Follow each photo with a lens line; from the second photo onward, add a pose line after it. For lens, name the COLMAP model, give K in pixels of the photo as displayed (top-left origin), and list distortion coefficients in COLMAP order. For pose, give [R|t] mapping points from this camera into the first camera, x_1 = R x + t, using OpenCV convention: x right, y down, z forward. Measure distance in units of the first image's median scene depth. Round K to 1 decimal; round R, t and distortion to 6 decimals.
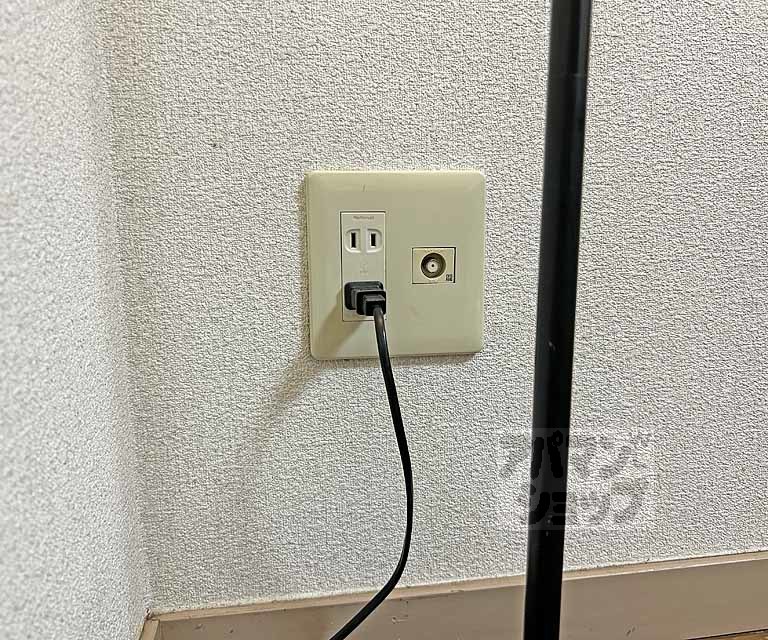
lens RADIAL K [[647.3, 0, 384.0], [0, 647.3, 320.0], [0, 0, 1]] dist [0.001889, 0.000435]
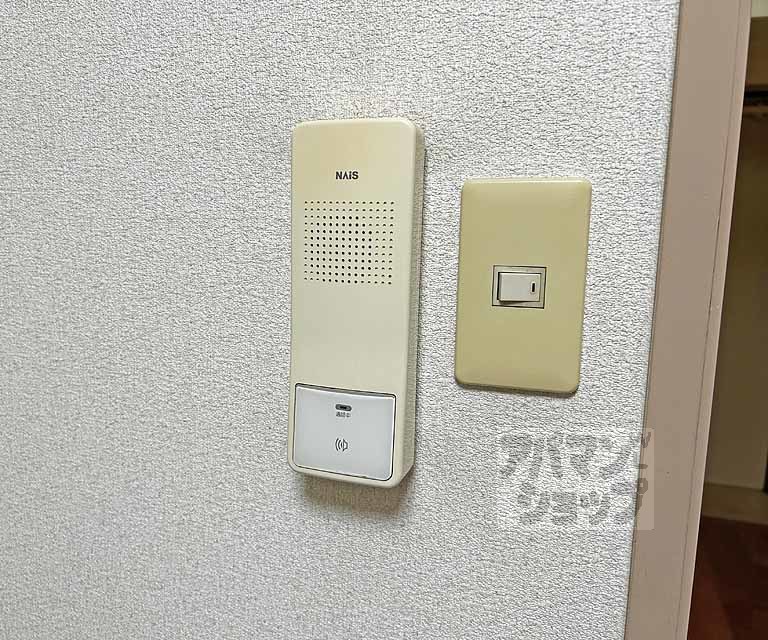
lens RADIAL K [[647.3, 0, 384.0], [0, 647.3, 320.0], [0, 0, 1]] dist [0.001889, 0.000435]
pose [[0.876721, 0.107902, -0.468741, 0.590258], [-0.112390, 0.993492, 0.018487, -0.044472], [0.467685, 0.036474, 0.883142, 0.182326]]
